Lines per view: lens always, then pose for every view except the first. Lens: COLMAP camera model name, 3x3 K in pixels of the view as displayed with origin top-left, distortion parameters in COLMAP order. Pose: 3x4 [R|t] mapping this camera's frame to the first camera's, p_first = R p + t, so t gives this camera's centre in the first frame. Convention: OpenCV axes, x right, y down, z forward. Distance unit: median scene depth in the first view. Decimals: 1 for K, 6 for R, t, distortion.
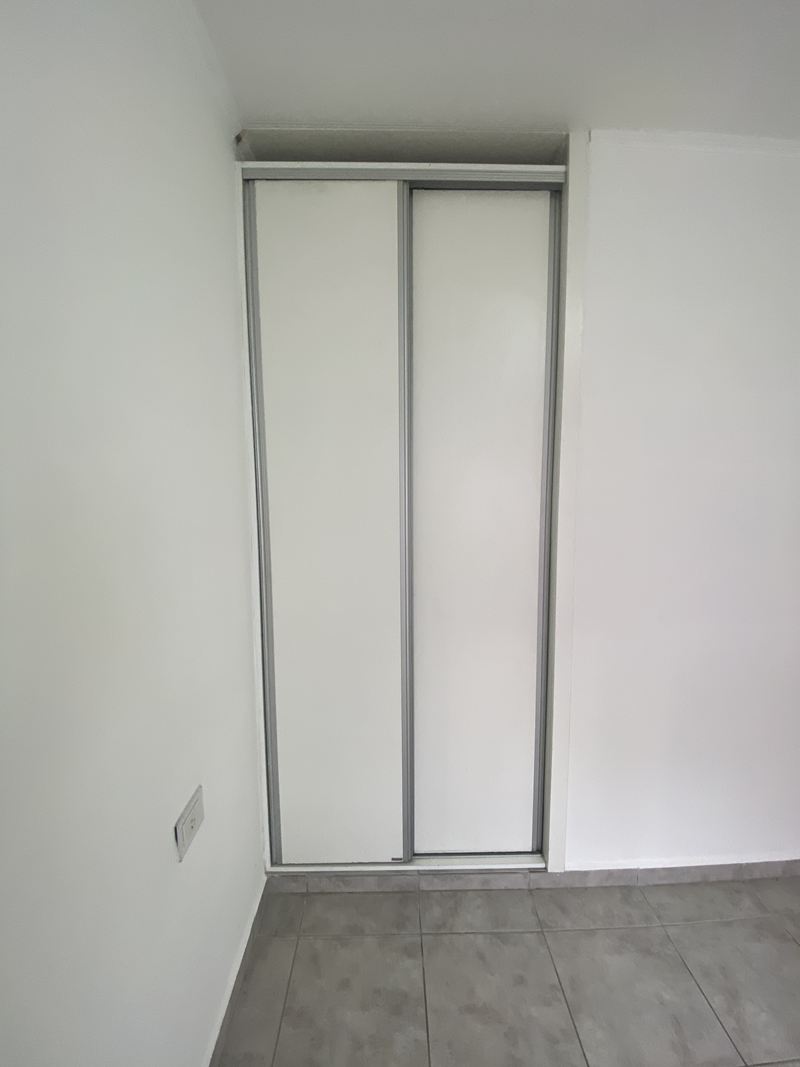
lens RADIAL K [[431.4, 0, 400.0], [0, 431.4, 533.5], [0, 0, 1]] dist [0.000990, -0.000229]
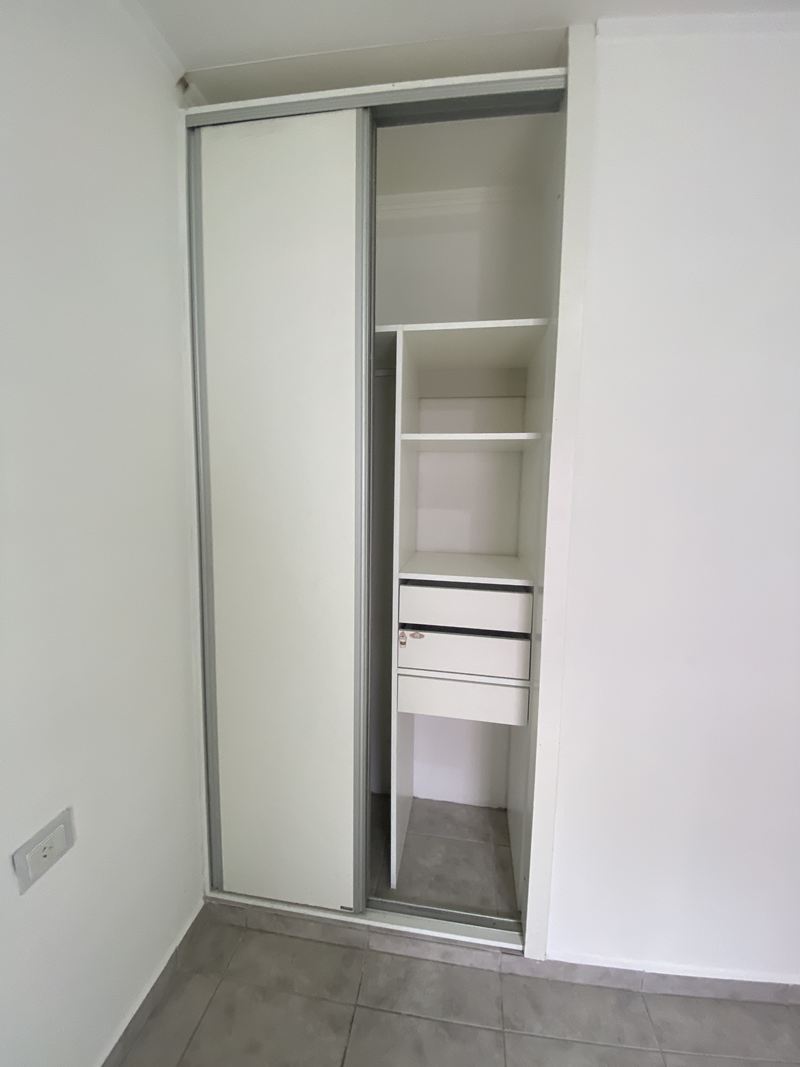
lens RADIAL K [[431.9, 0, 400.0], [0, 431.9, 533.5], [0, 0, 1]] dist [0.022172, -0.018308]
pose [[0.986204, 0.041171, -0.160330, 0.221249], [-0.041233, 0.999145, 0.002946, -0.000455], [0.160314, 0.003705, 0.987059, 0.166916]]
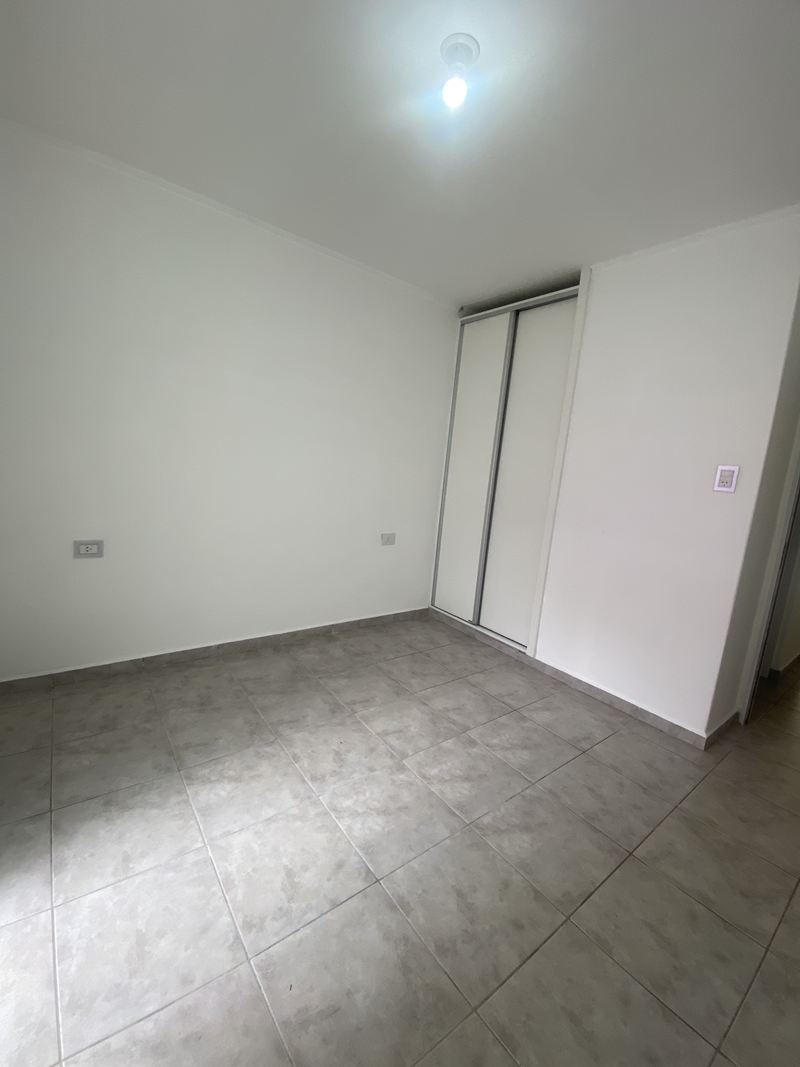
lens RADIAL K [[431.9, 0, 400.0], [0, 431.9, 533.5], [0, 0, 1]] dist [0.022172, -0.018308]
pose [[0.605827, 0.189161, -0.772782, 1.454474], [-0.176950, 0.979031, 0.100925, 0.175321], [0.775669, 0.075601, 0.626596, -0.707340]]
